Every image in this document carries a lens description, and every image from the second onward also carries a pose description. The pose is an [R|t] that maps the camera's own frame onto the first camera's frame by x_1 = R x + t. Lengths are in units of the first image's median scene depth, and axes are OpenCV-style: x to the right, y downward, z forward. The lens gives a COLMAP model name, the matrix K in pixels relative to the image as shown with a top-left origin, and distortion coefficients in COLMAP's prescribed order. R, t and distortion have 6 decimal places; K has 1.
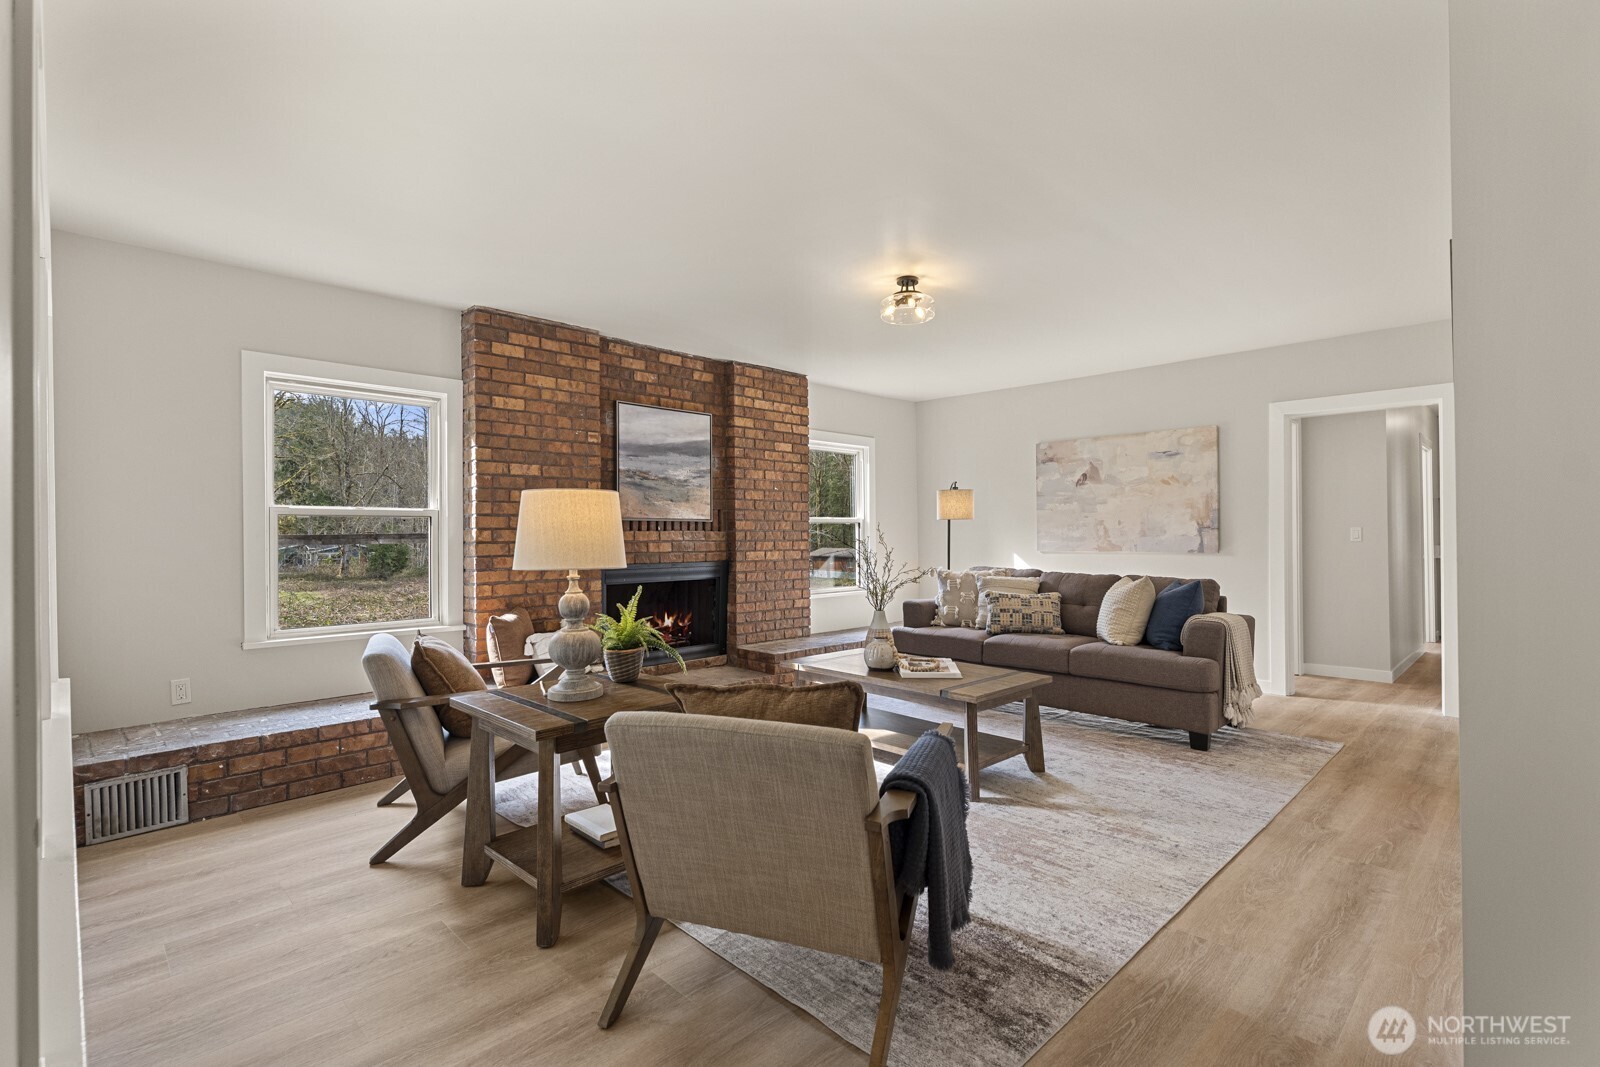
lens RADIAL K [[741.4, 0, 804.5], [0, 741.4, 534.9], [0, 0, 1]] dist [0.001926, -0.000993]
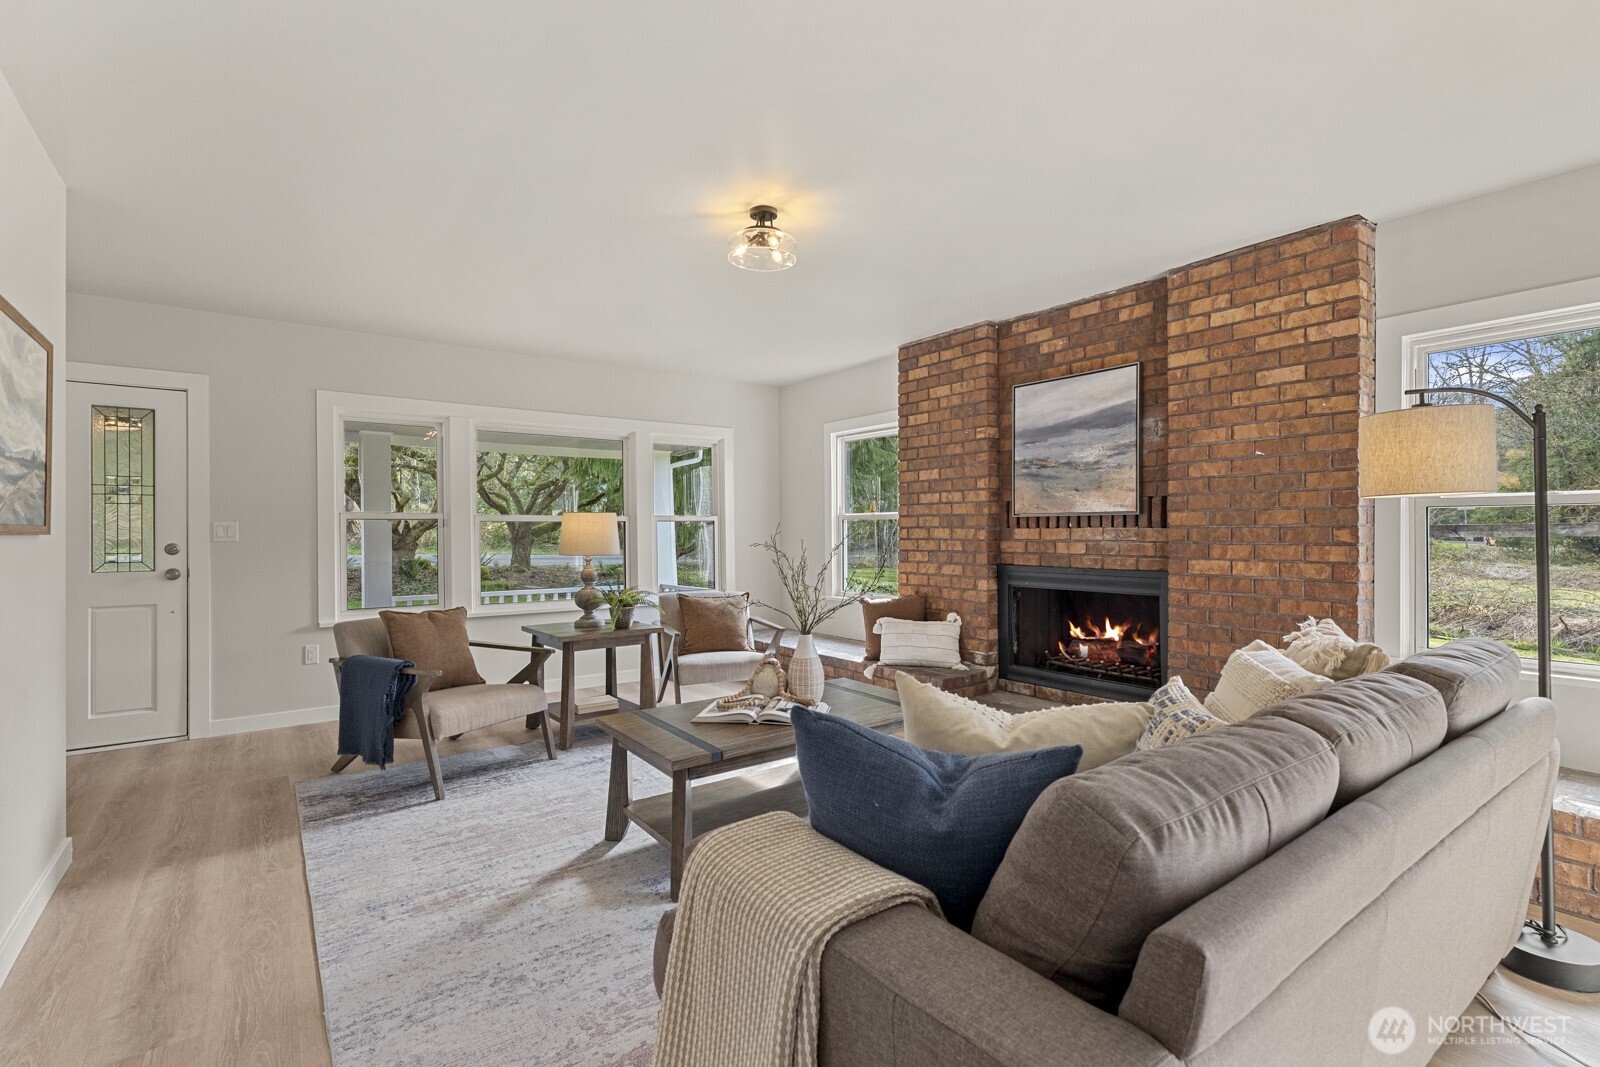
lens RADIAL K [[741.4, 0, 807.3], [0, 741.4, 535.1], [0, 0, 1]] dist [0.001926, -0.000993]
pose [[-0.139693, 0.014487, -0.990089, 0.648622], [0.008010, 0.999877, 0.013500, -0.010720], [0.990163, -0.006045, -0.139791, 0.821630]]
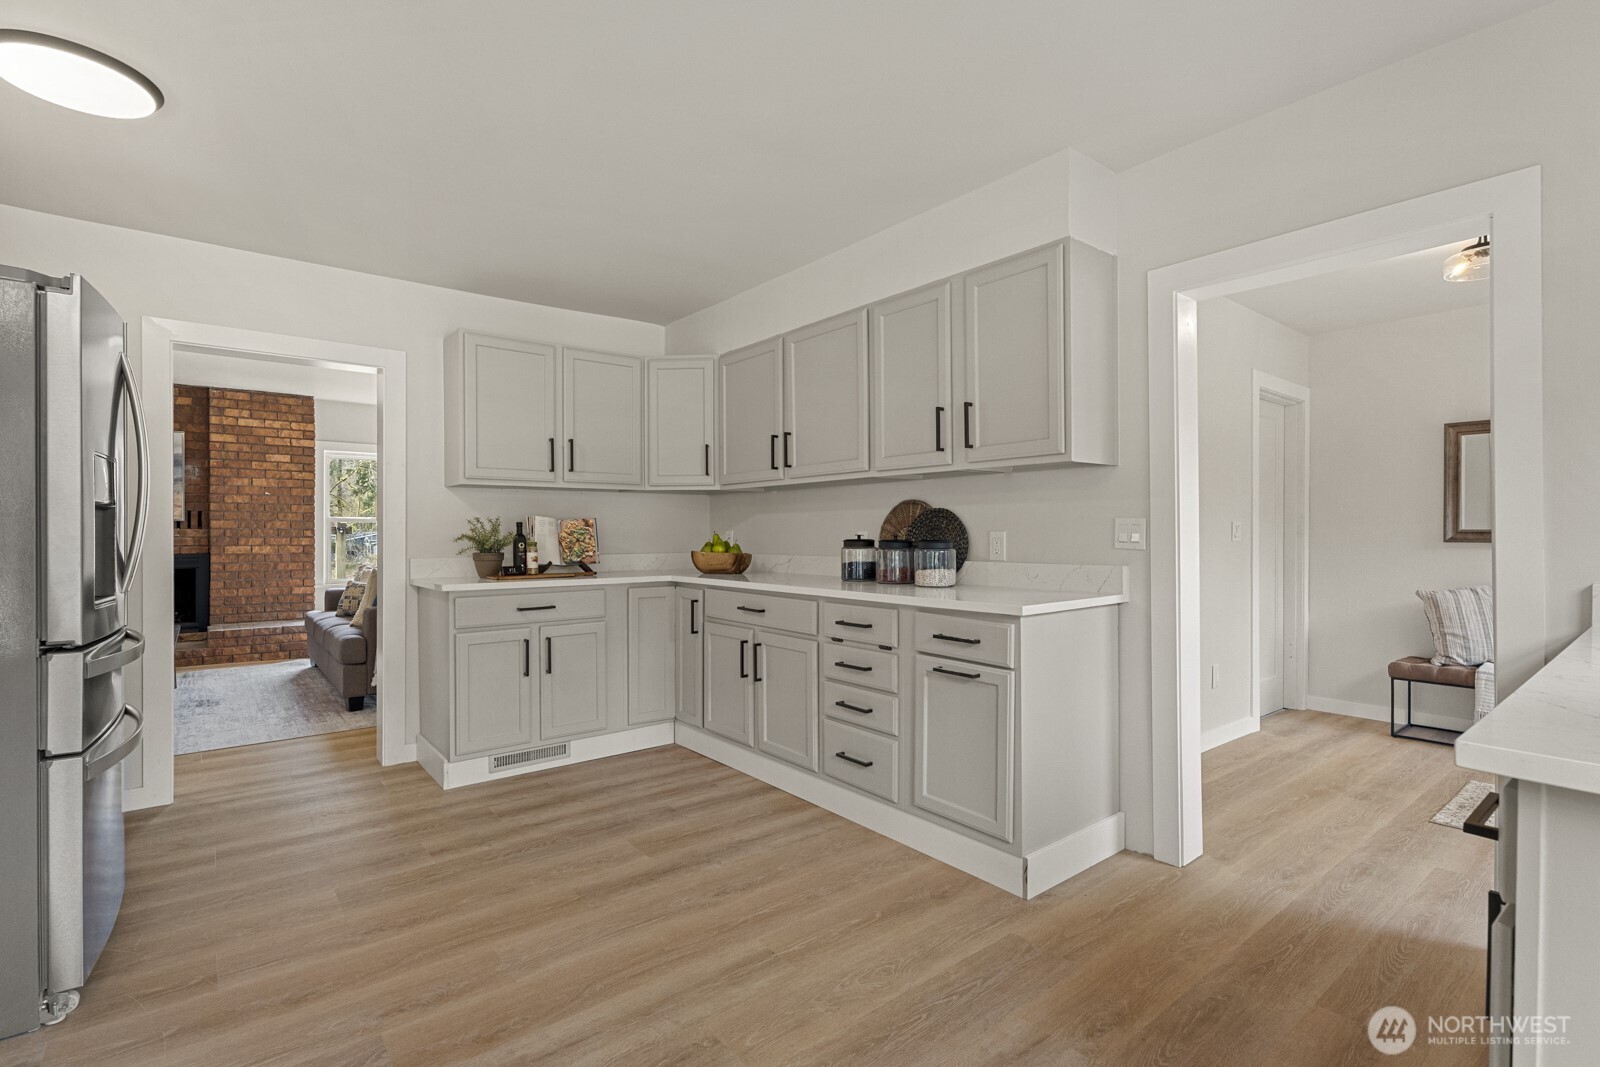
lens RADIAL K [[741.4, 0, 800.4], [0, 741.4, 536.9], [0, 0, 1]] dist [0.001926, -0.000993]
pose [[0.995855, 0.011503, -0.090230, 1.027169], [-0.010759, 0.999904, 0.008728, -0.013838], [0.090321, -0.007721, 0.995883, -0.116086]]
